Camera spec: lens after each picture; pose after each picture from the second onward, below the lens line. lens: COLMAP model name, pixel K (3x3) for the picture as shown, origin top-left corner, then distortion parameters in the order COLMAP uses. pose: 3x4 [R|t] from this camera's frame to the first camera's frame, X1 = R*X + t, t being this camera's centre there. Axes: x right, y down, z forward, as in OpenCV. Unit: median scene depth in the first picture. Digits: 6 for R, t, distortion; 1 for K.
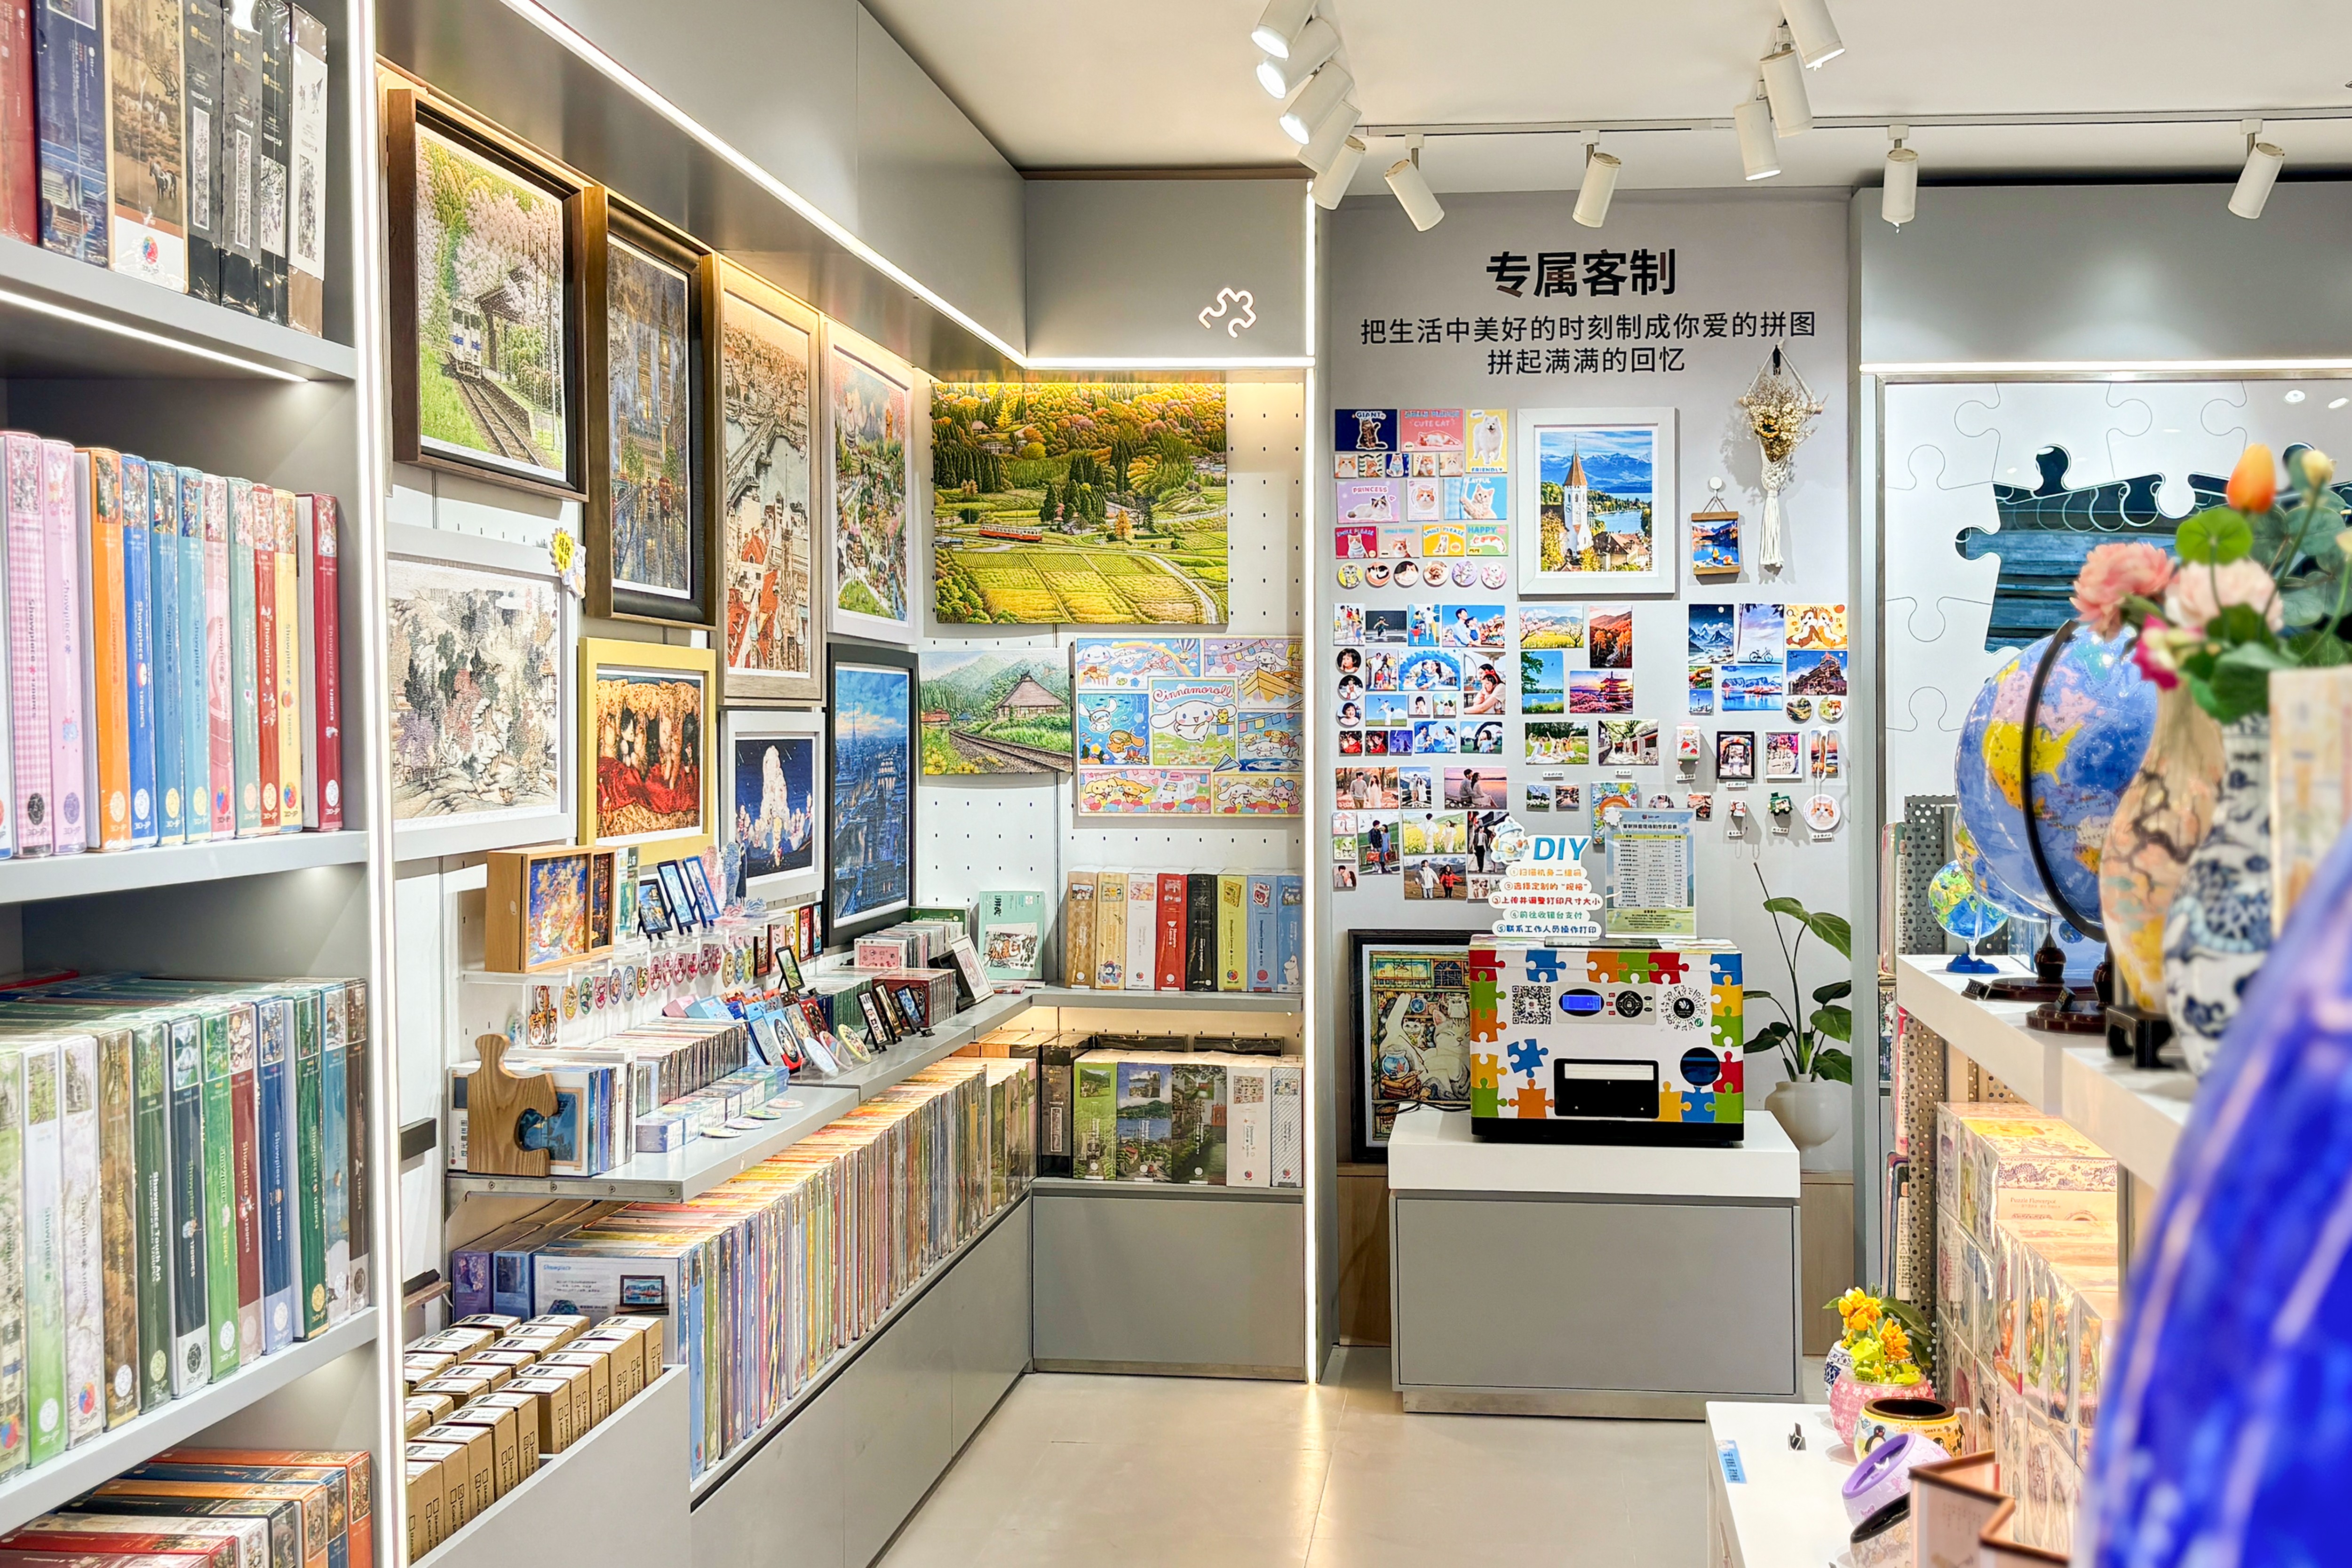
lens RADIAL K [[2633.1, 0, 1249.7], [0, 2633.1, 771.6], [0, 0, 1]] dist [0.198815, -0.731700]
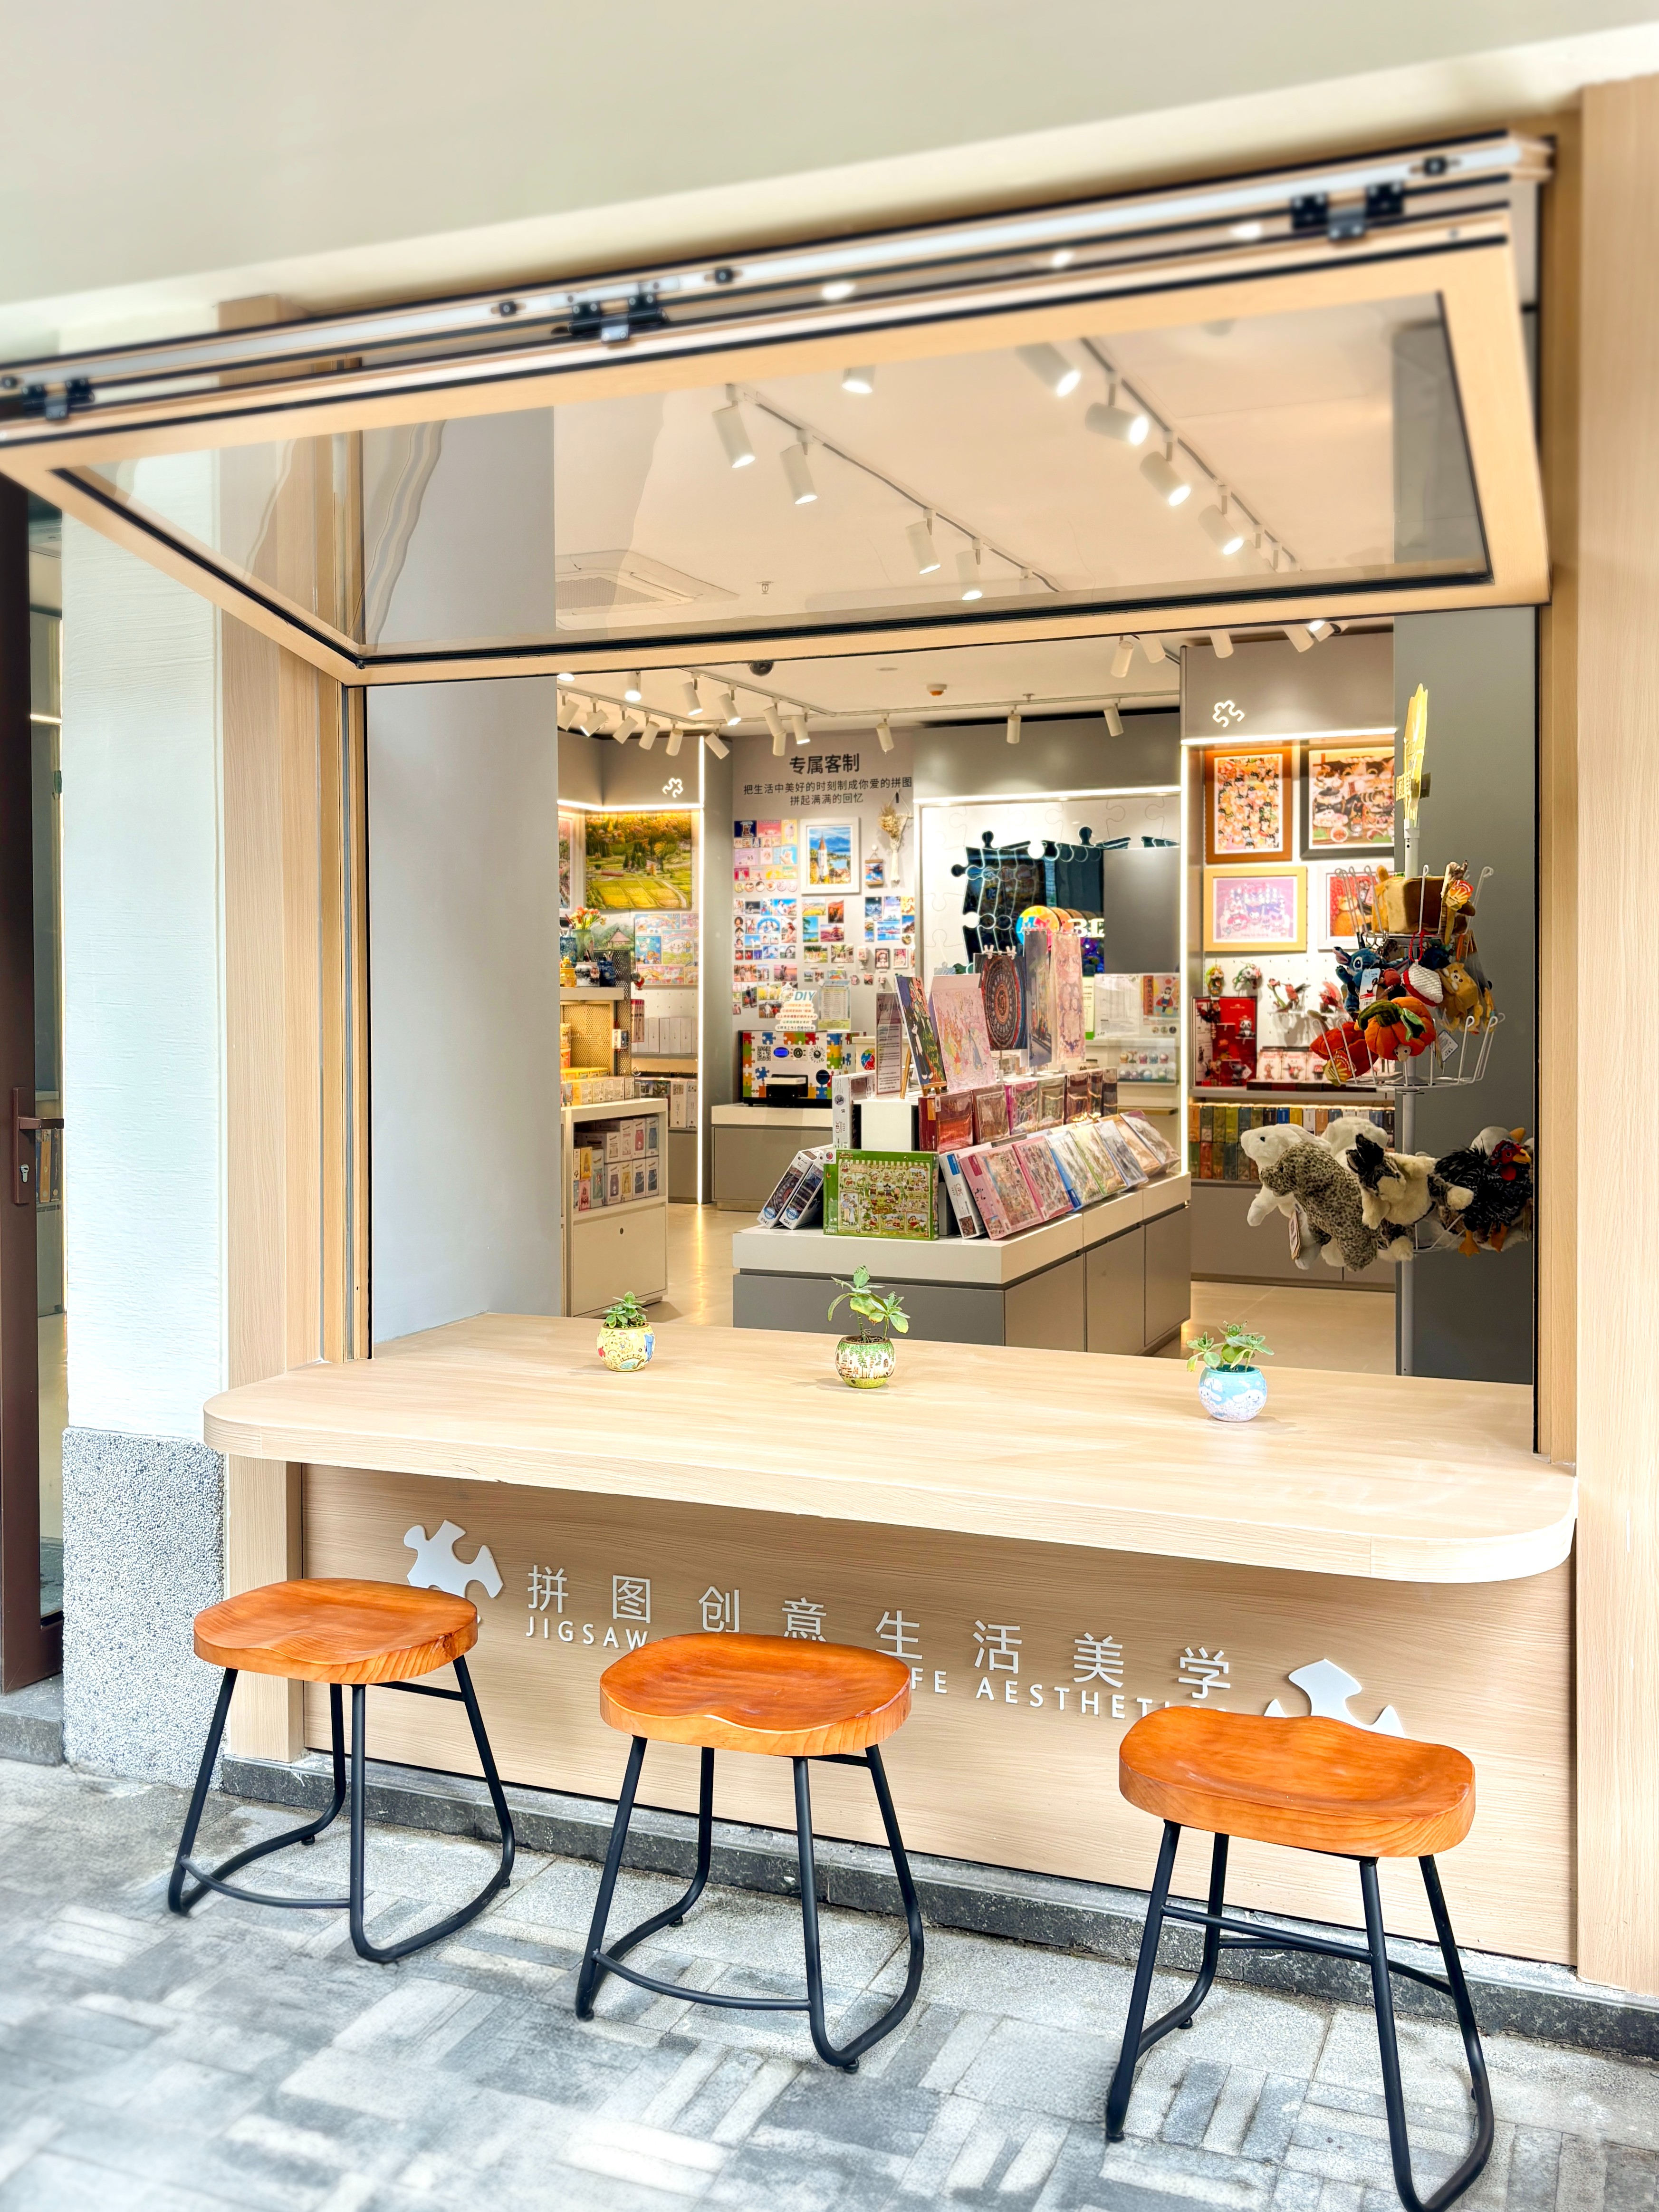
lens RADIAL K [[2021.9, 0, 829.9], [0, 2021.9, 964.1], [0, 0, 1]] dist [0.007693, -0.000053]
pose [[0.955284, -0.007467, -0.295594, 0.686067], [-0.001789, 0.999517, -0.031031, 0.056844], [0.295683, 0.030172, 0.954809, -0.791340]]
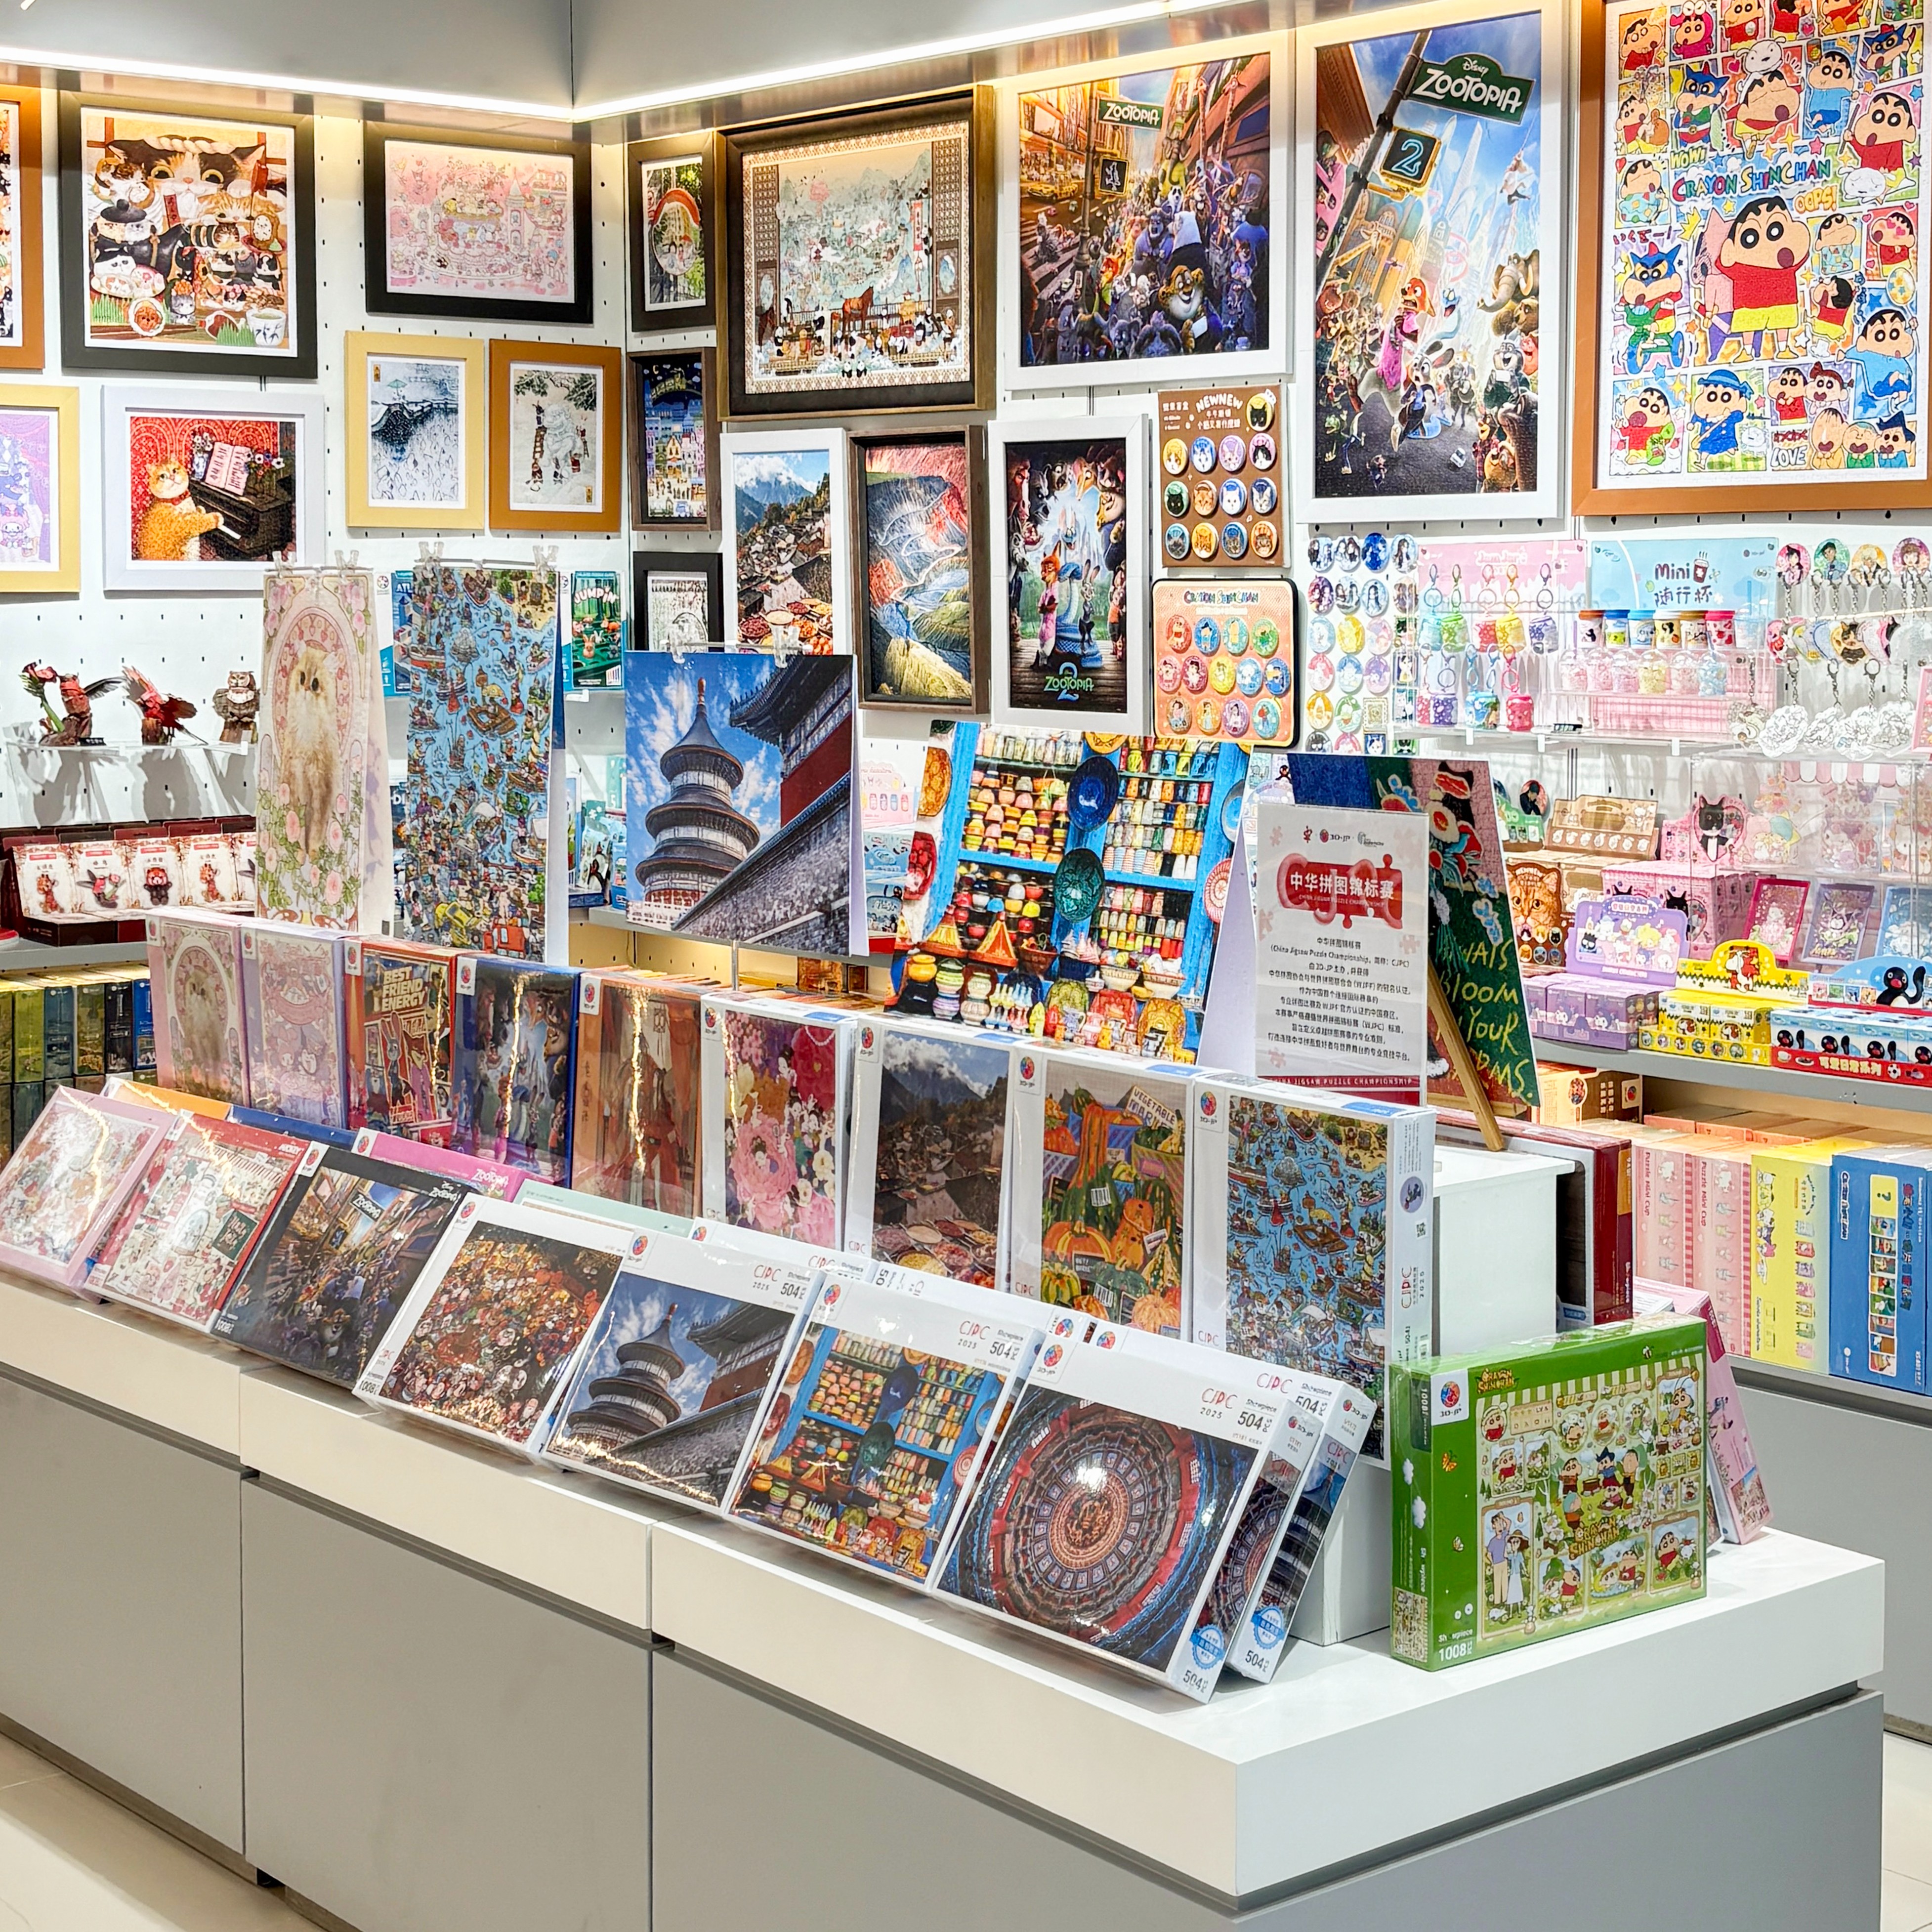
lens RADIAL K [[3203.7, 0, 1100.2], [0, 3203.7, 888.7], [0, 0, 1]] dist [0.193747, -0.892793]
pose [[0.679966, -0.073003, 0.729600, 0.092394], [0.012838, 0.996064, 0.087700, 0.009282], [-0.733131, -0.050266, 0.678227, -0.200193]]
